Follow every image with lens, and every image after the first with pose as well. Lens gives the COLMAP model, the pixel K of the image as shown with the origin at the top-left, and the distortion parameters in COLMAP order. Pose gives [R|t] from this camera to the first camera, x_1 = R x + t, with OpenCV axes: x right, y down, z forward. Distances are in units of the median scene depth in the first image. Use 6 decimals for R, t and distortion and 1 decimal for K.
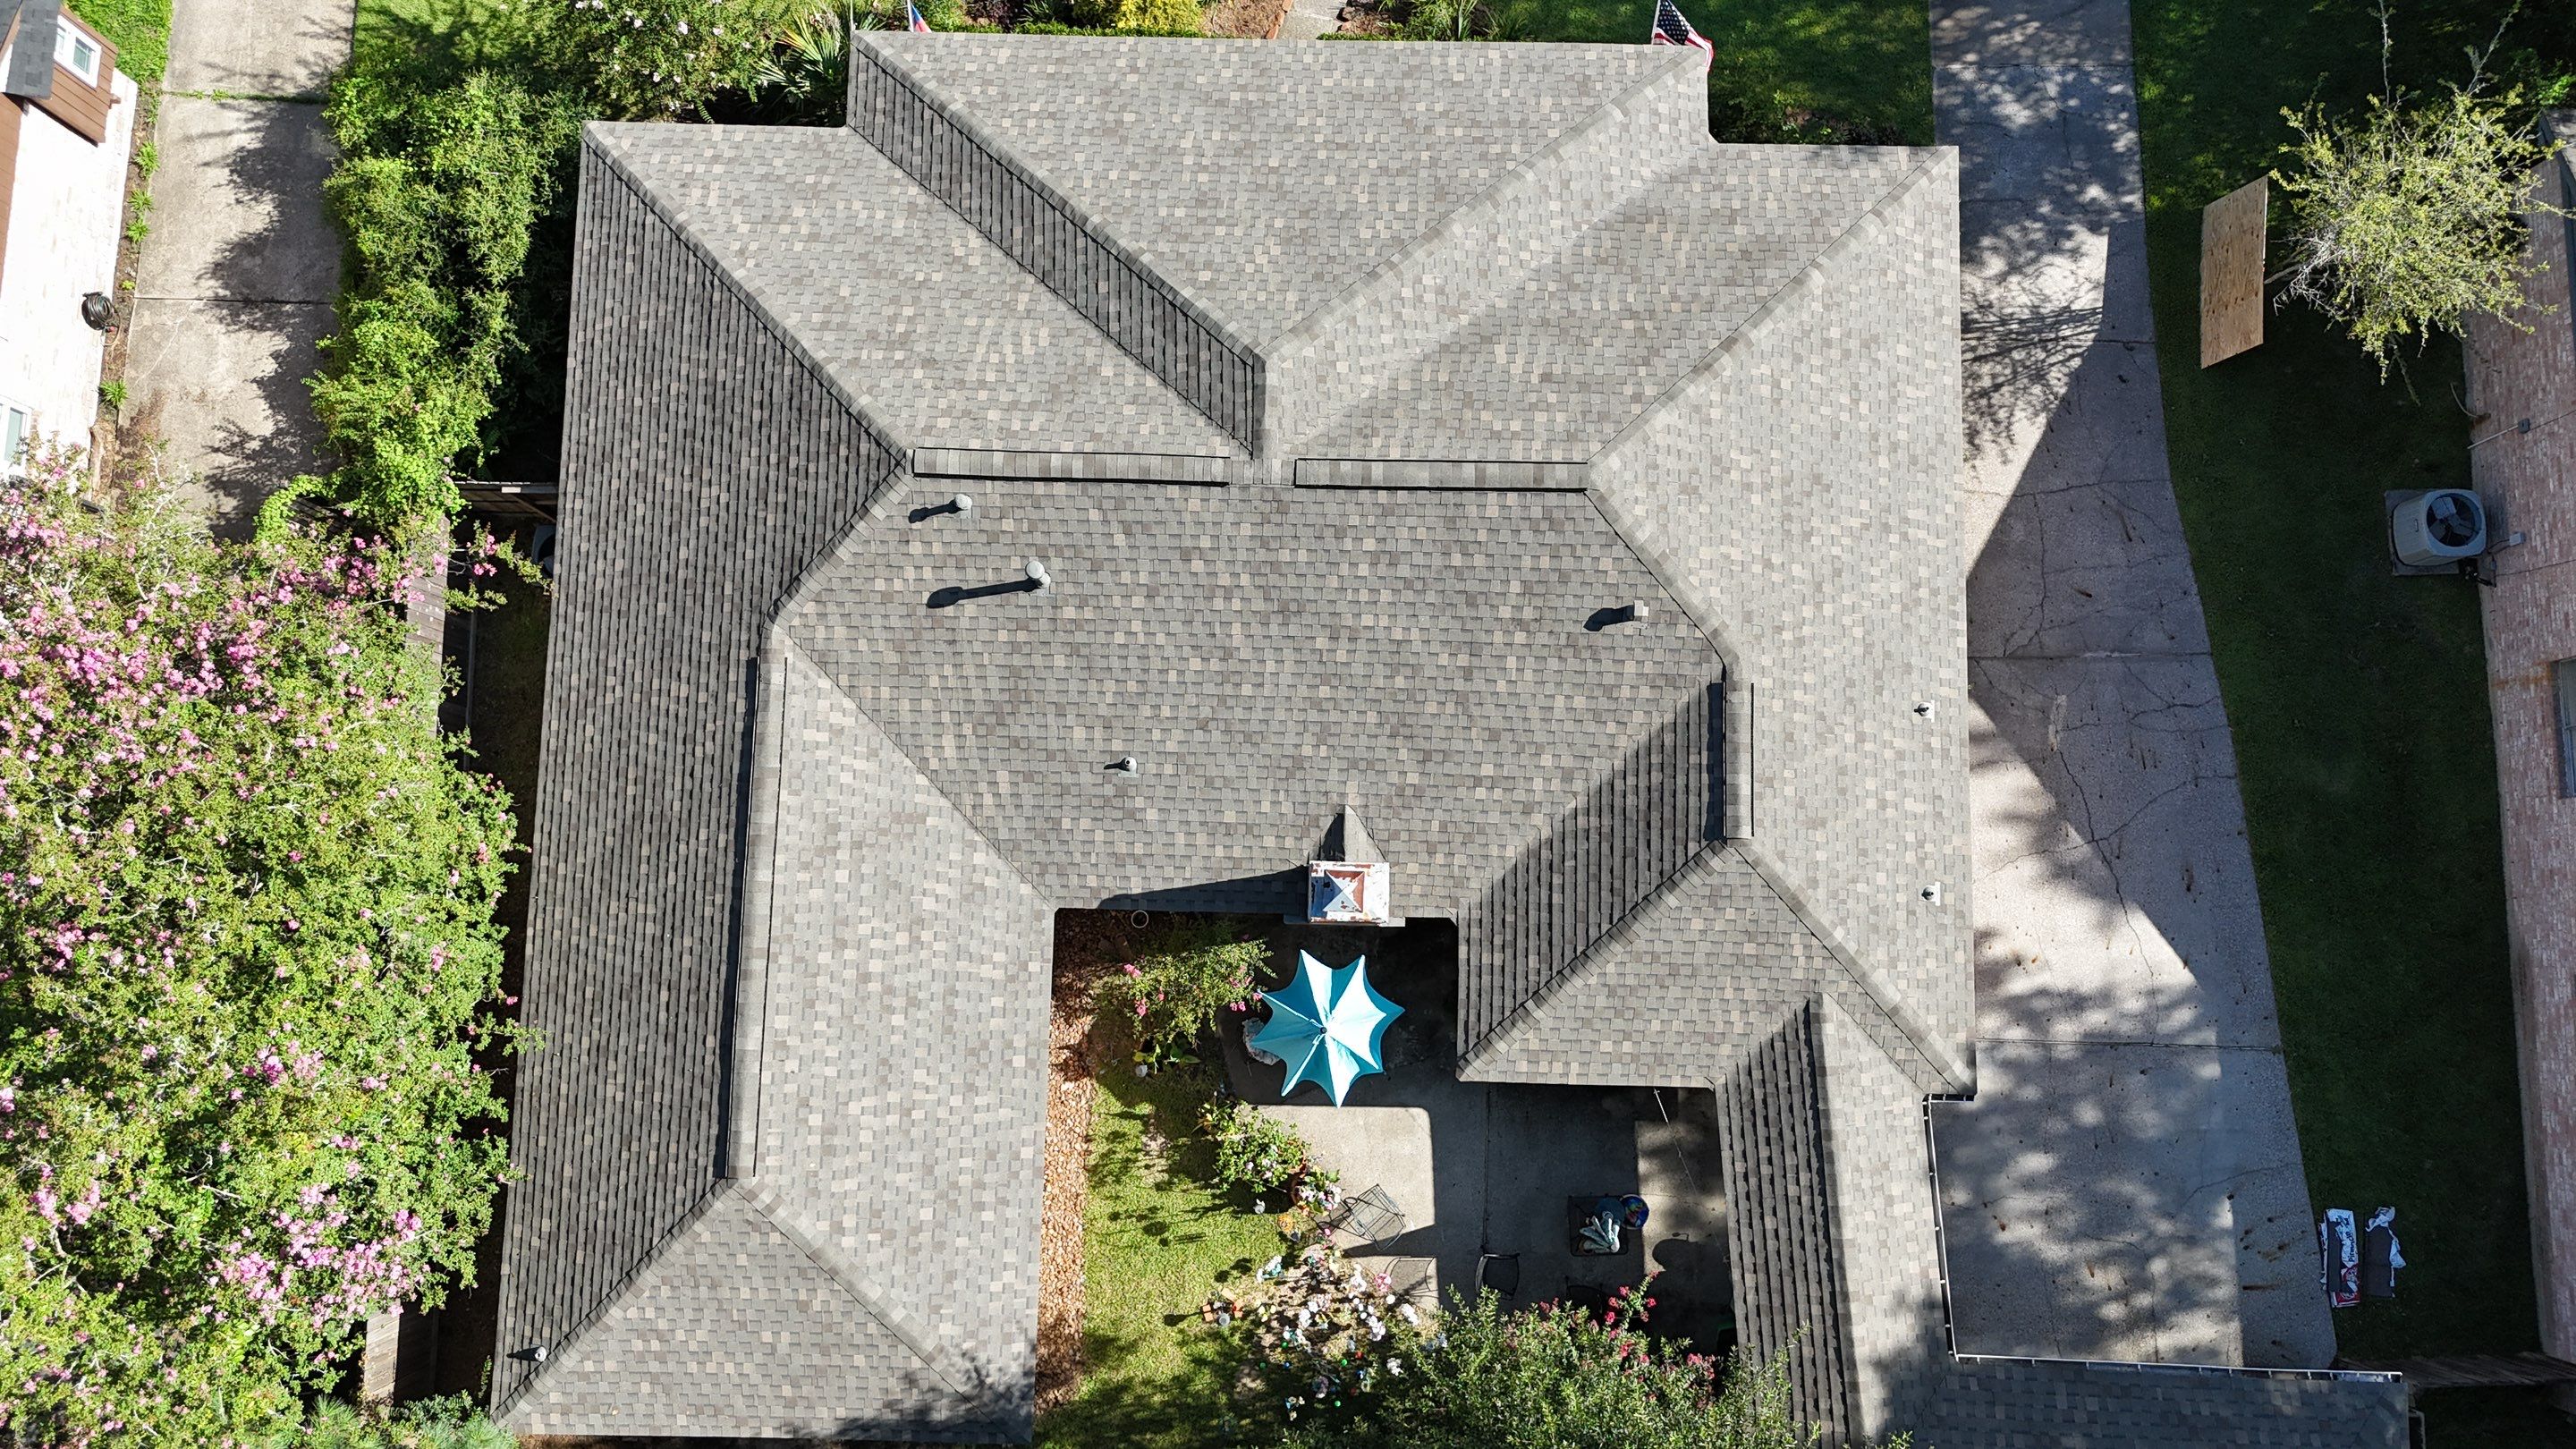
lens RADIAL K [[1879.5, 0, 1283.2], [0, 1879.5, 719.0], [0, 0, 1]] dist [0.169463, -0.414775]
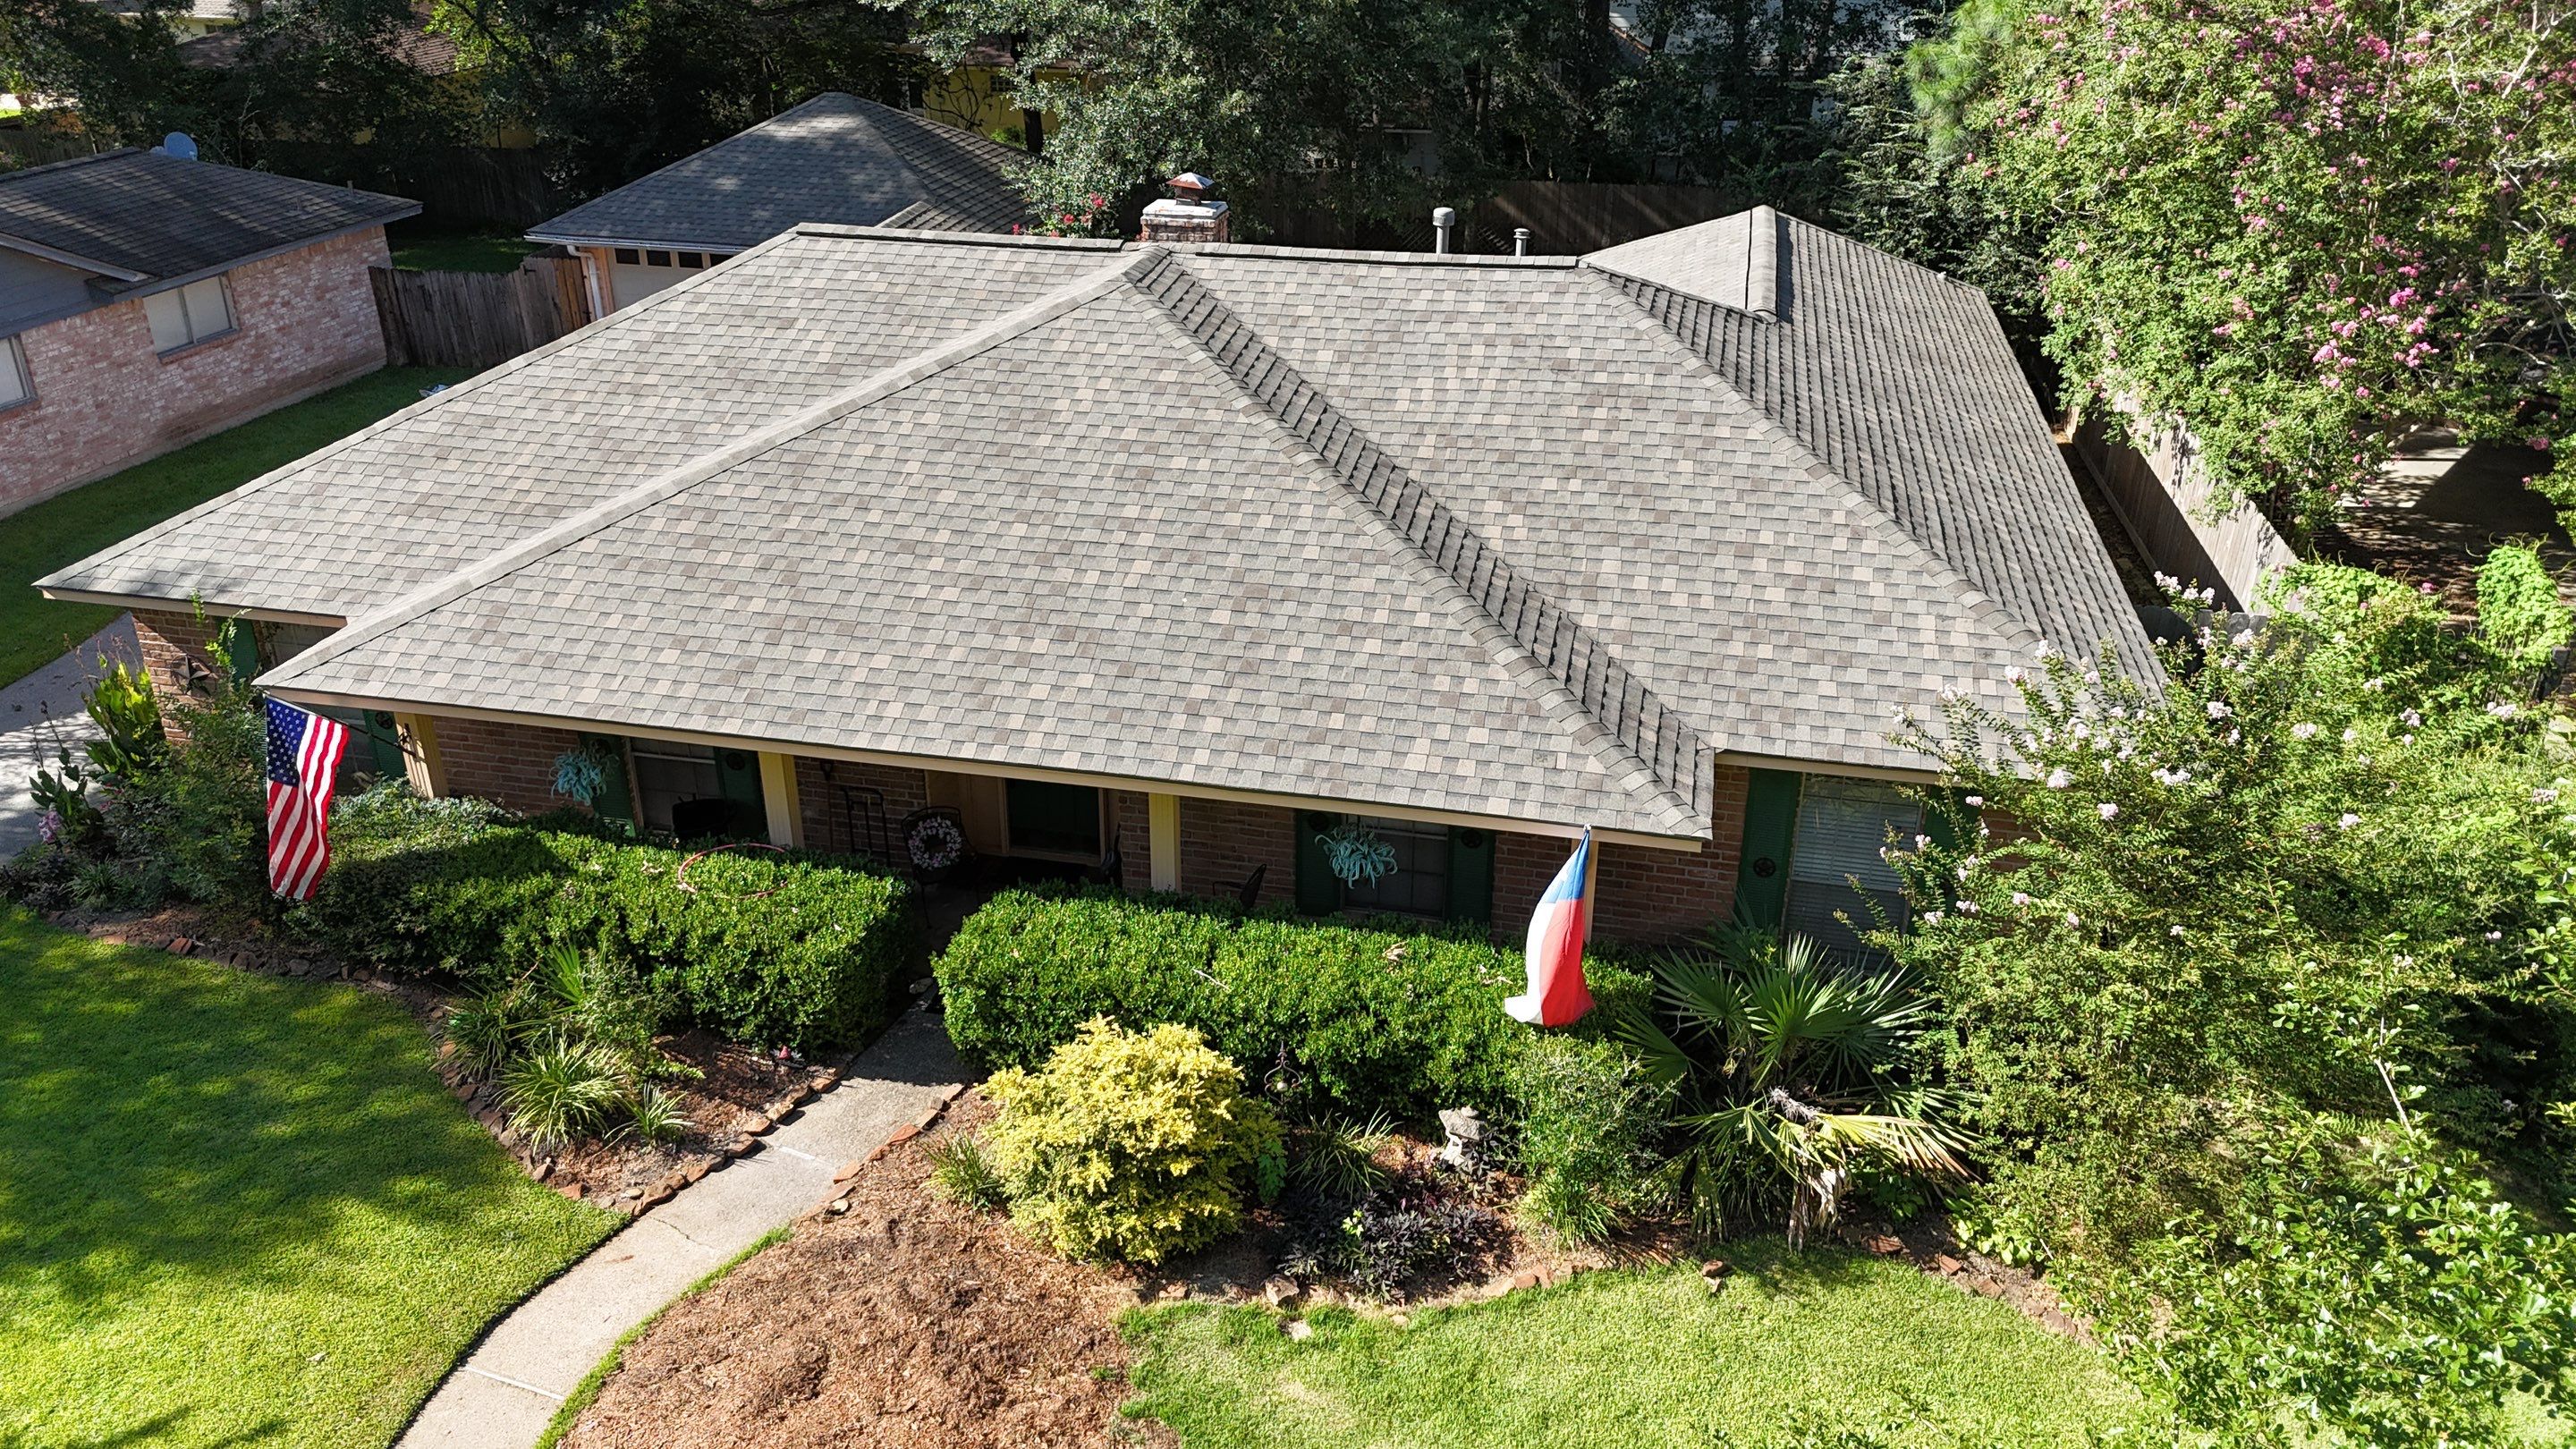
lens RADIAL K [[1879.5, 0, 1283.2], [0, 1879.5, 719.0], [0, 0, 1]] dist [0.169463, -0.414775]
pose [[-0.979922, -0.076710, 0.184035, -0.225996], [0.198786, -0.304548, 0.931523, -0.932475], [-0.015410, 0.949403, 0.313682, 0.895660]]
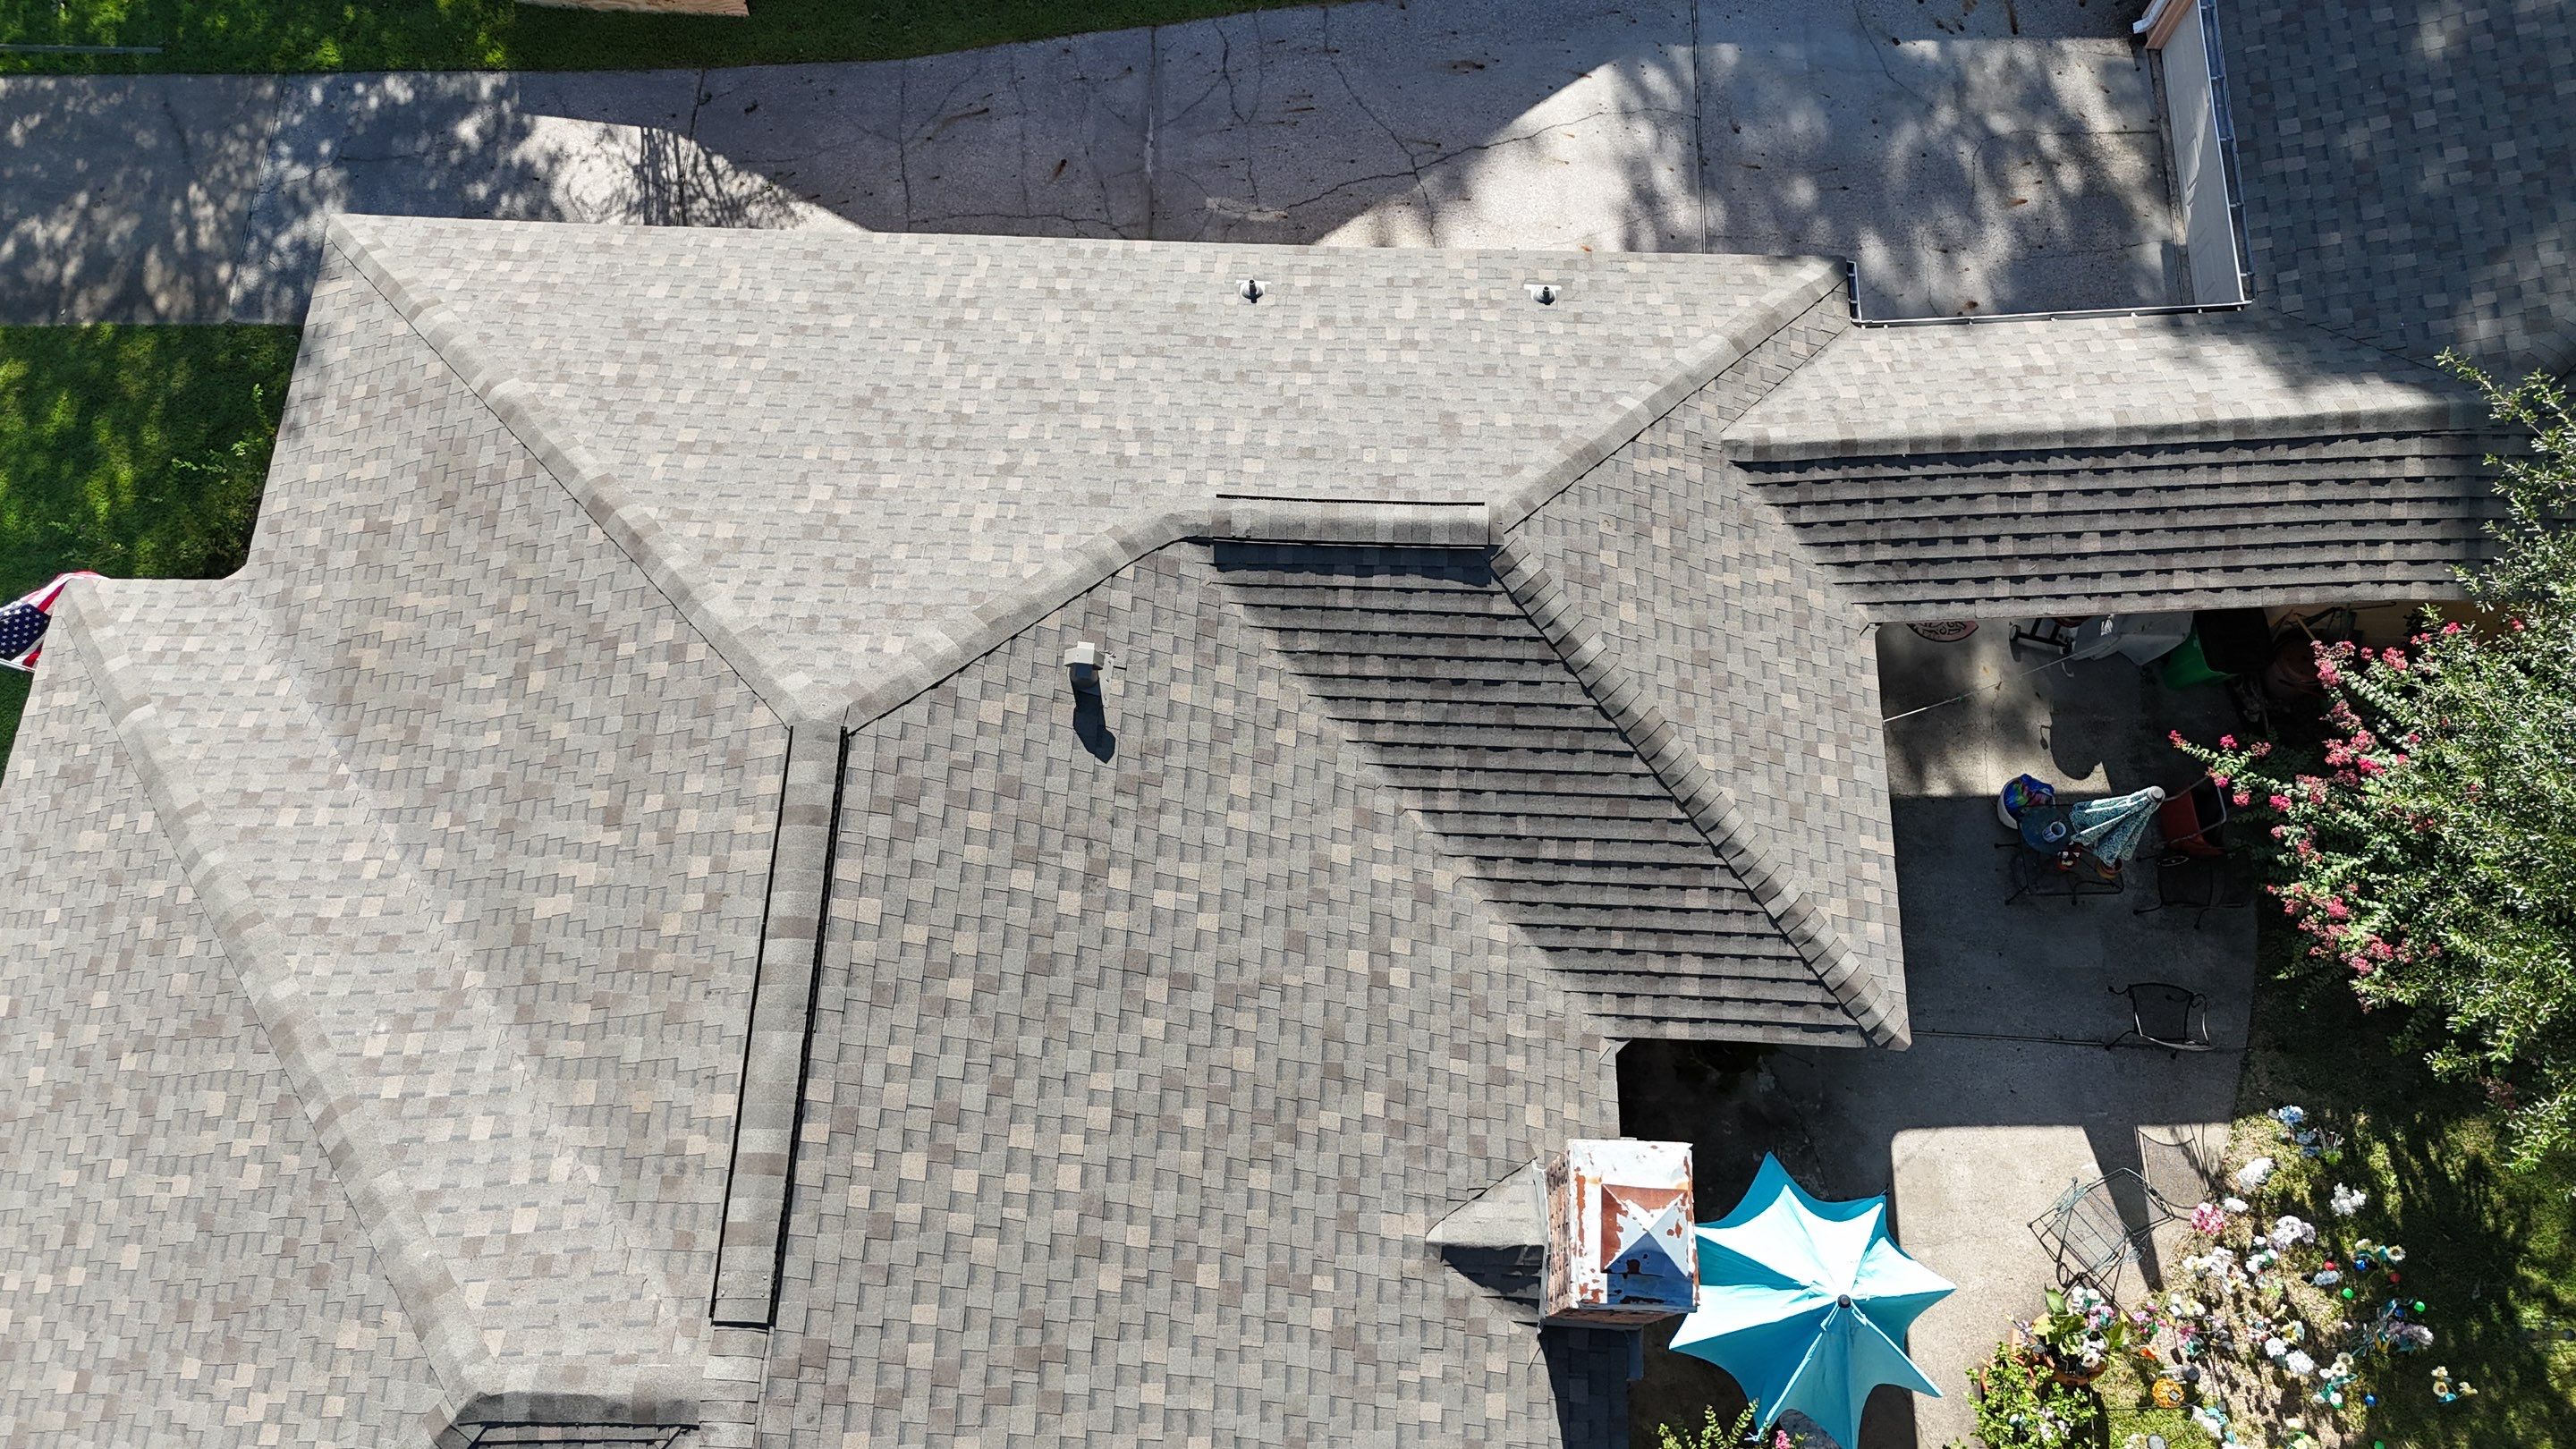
lens RADIAL K [[1900.6, 0, 1282.8], [0, 1900.6, 716.8], [0, 0, 1]] dist [0.071469, -0.062995]
pose [[0.012104, -0.933552, 0.358237, -0.020322], [0.993441, 0.051966, 0.101856, -0.053188], [-0.113704, 0.354655, 0.928058, 0.481400]]
